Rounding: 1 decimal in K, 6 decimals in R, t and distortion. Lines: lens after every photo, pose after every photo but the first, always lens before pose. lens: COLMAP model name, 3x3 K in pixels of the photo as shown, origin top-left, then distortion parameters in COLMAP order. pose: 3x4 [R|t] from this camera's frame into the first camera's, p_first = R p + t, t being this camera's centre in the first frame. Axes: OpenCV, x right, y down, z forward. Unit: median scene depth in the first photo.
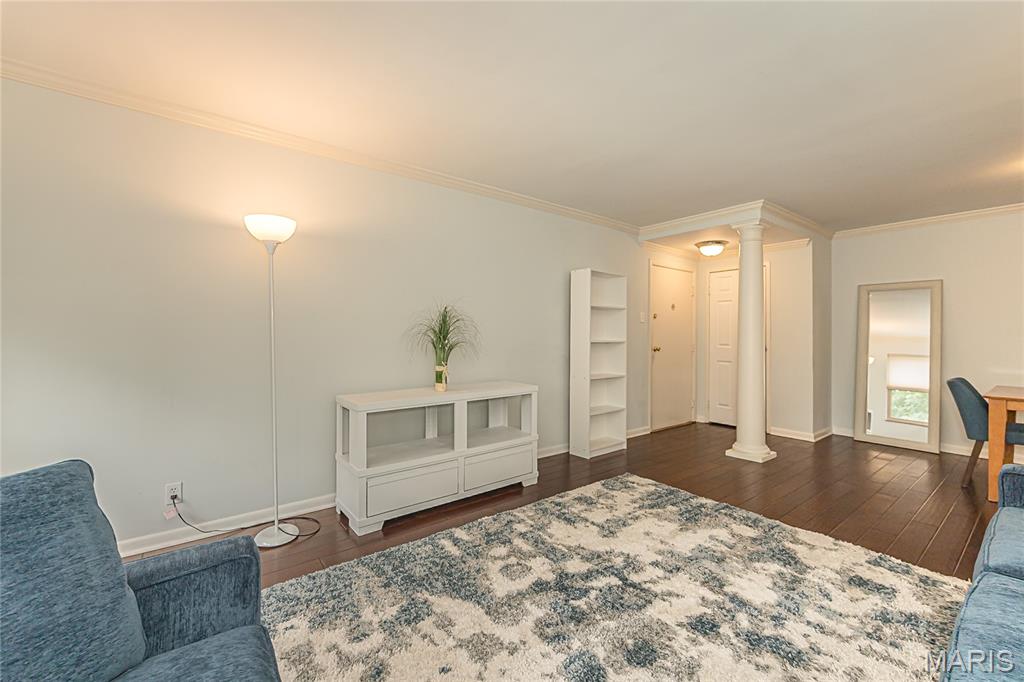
lens RADIAL K [[410.6, 0, 525.1], [0, 410.6, 331.6], [0, 0, 1]] dist [-0.003097, 0.000193]
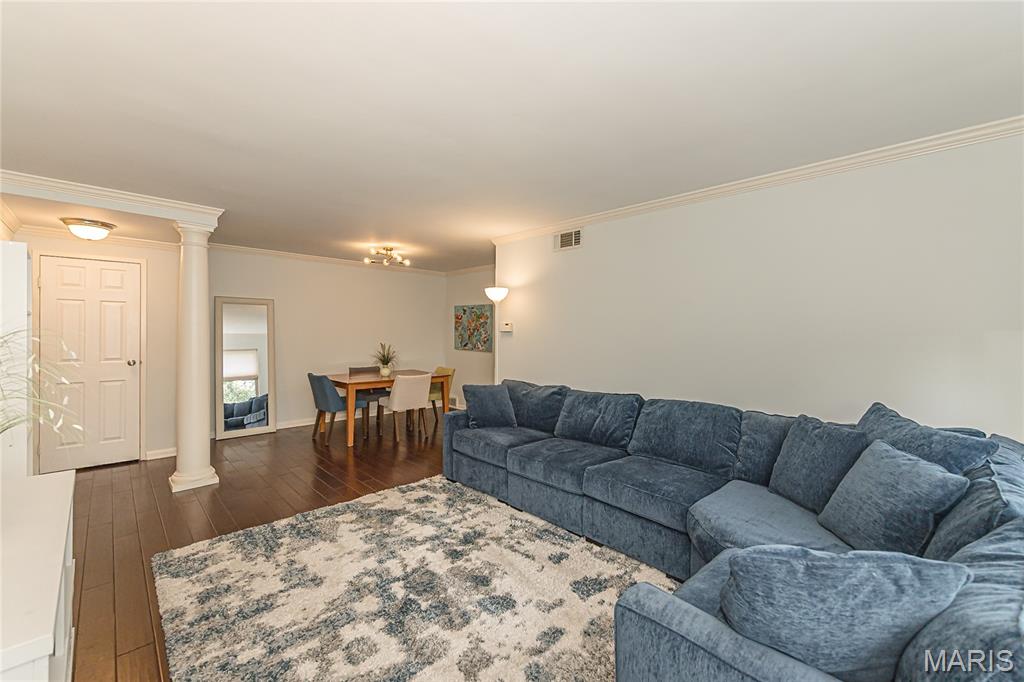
lens RADIAL K [[426.4, 0, 497.1], [0, 426.4, 327.4], [0, 0, 1]] dist [0.006437, -0.000024]
pose [[-0.071391, -0.004439, 0.997439, -0.831744], [-0.018041, 0.999832, 0.003159, -0.118687], [-0.997285, -0.017770, -0.071459, 0.652997]]
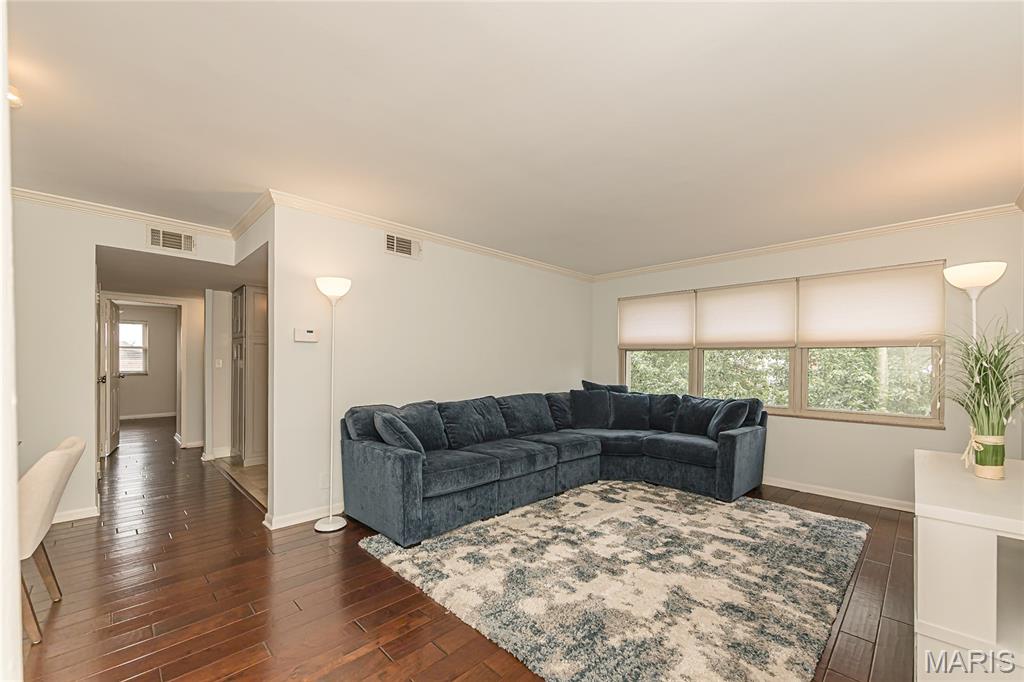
lens RADIAL K [[423.4, 0, 514.9], [0, 423.4, 364.0], [0, 0, 1]] dist [-0.007142, -0.000004]
pose [[-0.991921, -0.013774, -0.126105, 0.708587], [-0.012031, 0.999821, -0.014576, -0.015493], [0.126283, -0.012941, -0.991910, 1.932524]]
